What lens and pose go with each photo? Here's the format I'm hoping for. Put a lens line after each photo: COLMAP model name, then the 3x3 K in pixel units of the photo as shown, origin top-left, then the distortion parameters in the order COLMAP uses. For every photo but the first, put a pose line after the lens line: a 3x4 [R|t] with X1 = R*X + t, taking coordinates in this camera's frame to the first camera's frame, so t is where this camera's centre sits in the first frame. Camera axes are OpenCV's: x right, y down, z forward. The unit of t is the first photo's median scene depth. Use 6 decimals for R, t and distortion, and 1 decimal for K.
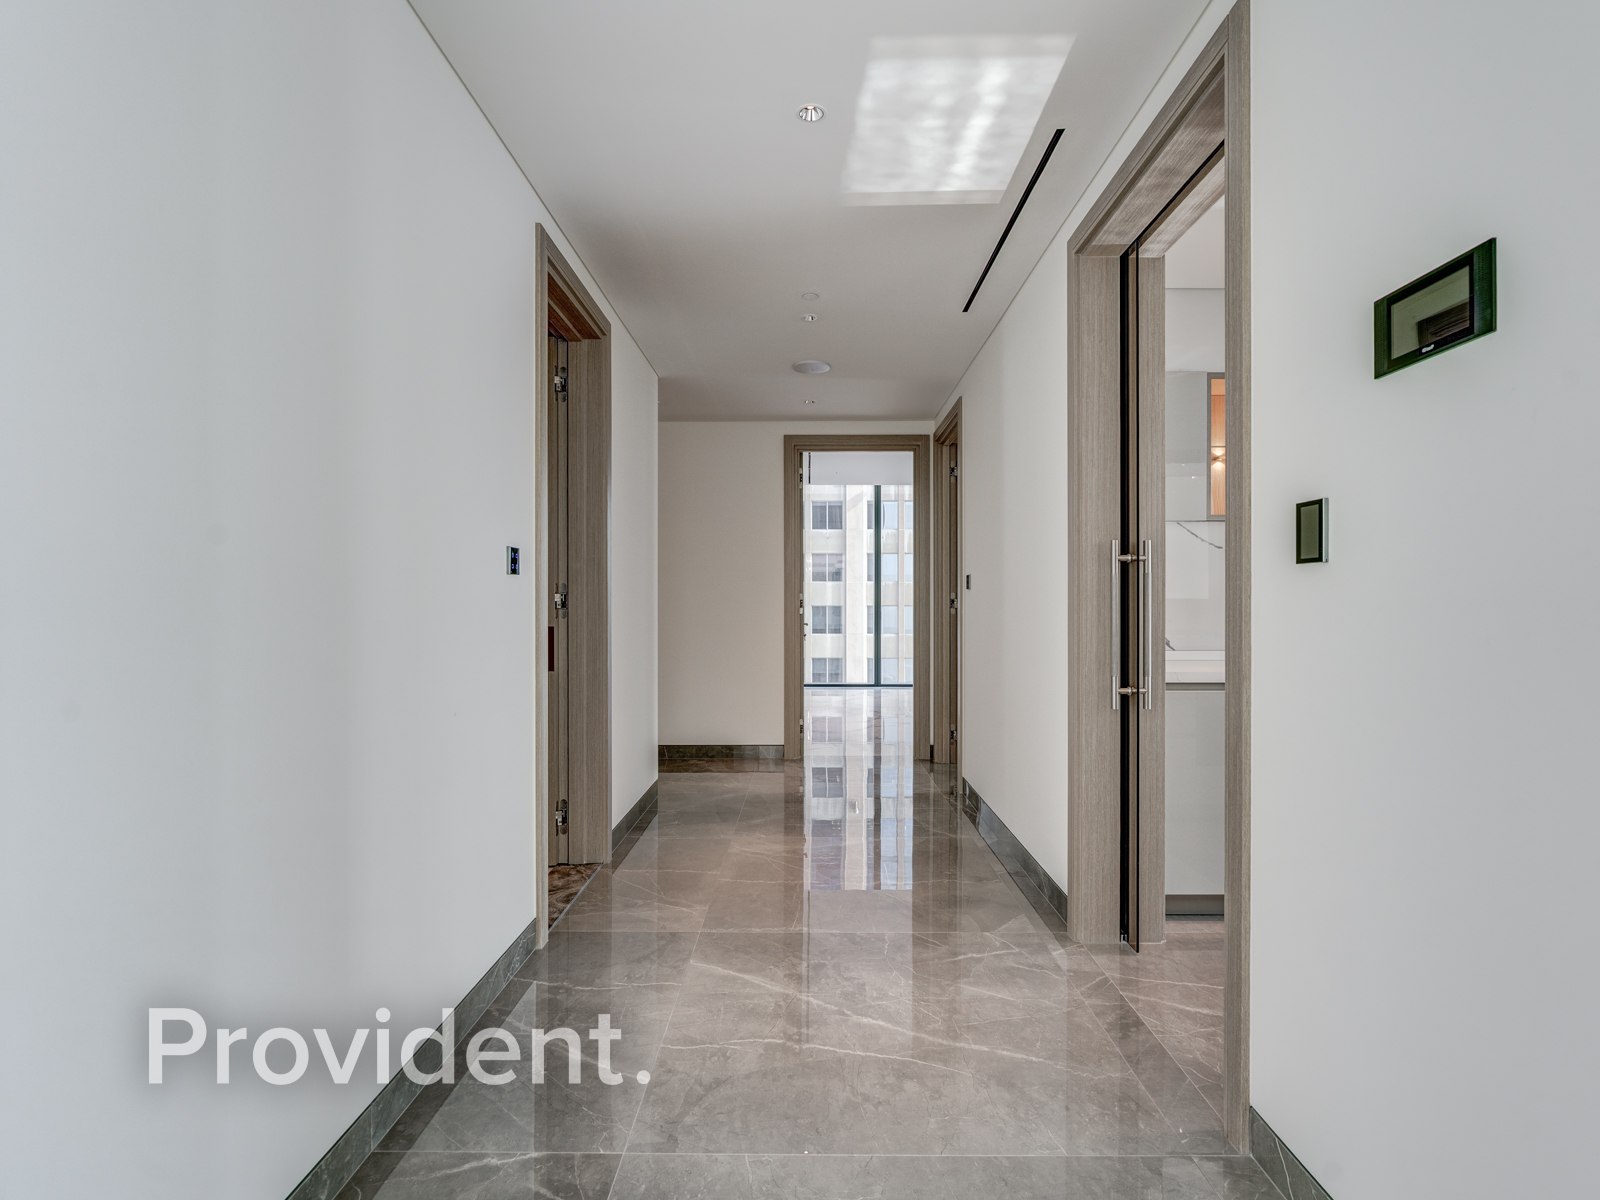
lens RADIAL K [[821.5, 0, 800.0], [0, 821.5, 600.0], [0, 0, 1]] dist [0.000490, -0.000367]
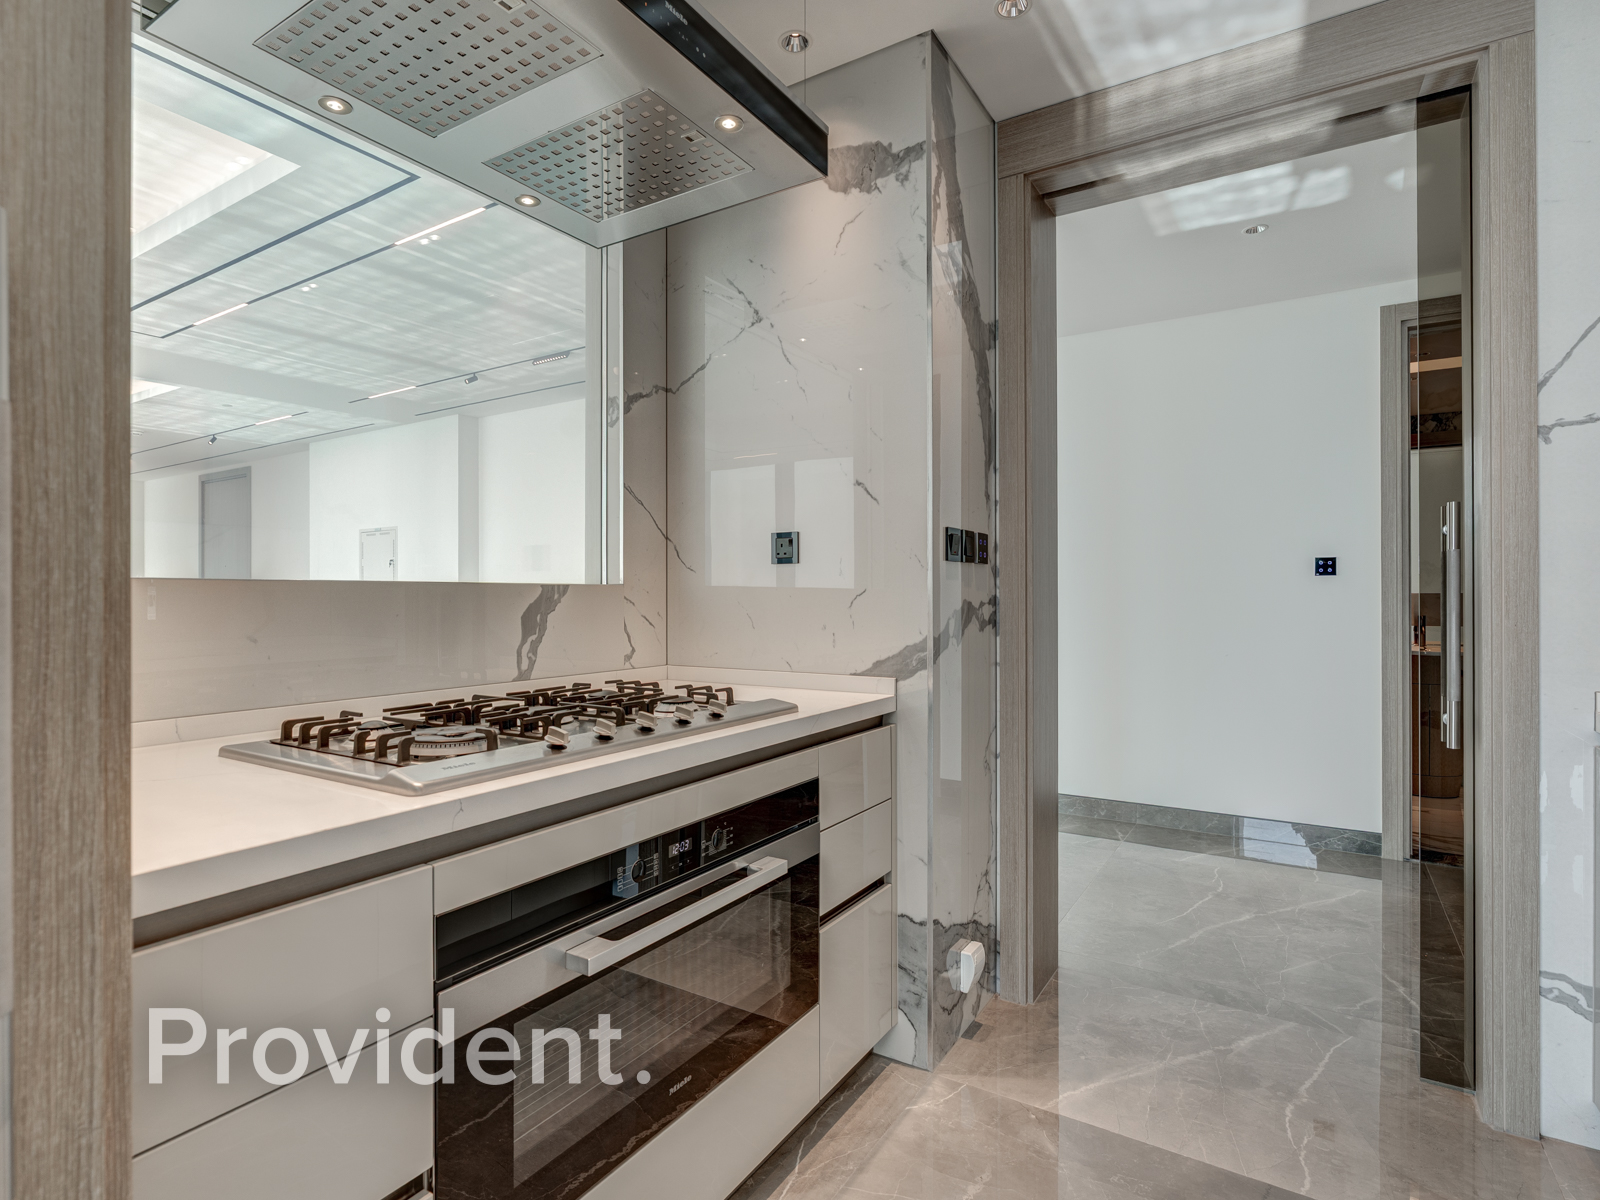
lens RADIAL K [[821.5, 0, 800.0], [0, 821.5, 600.0], [0, 0, 1]] dist [0.000490, -0.000367]
pose [[-0.523432, 0.009285, -0.852017, 1.536878], [0.008036, 0.999950, 0.005960, -0.005373], [0.852030, -0.003727, -0.523480, 1.063737]]
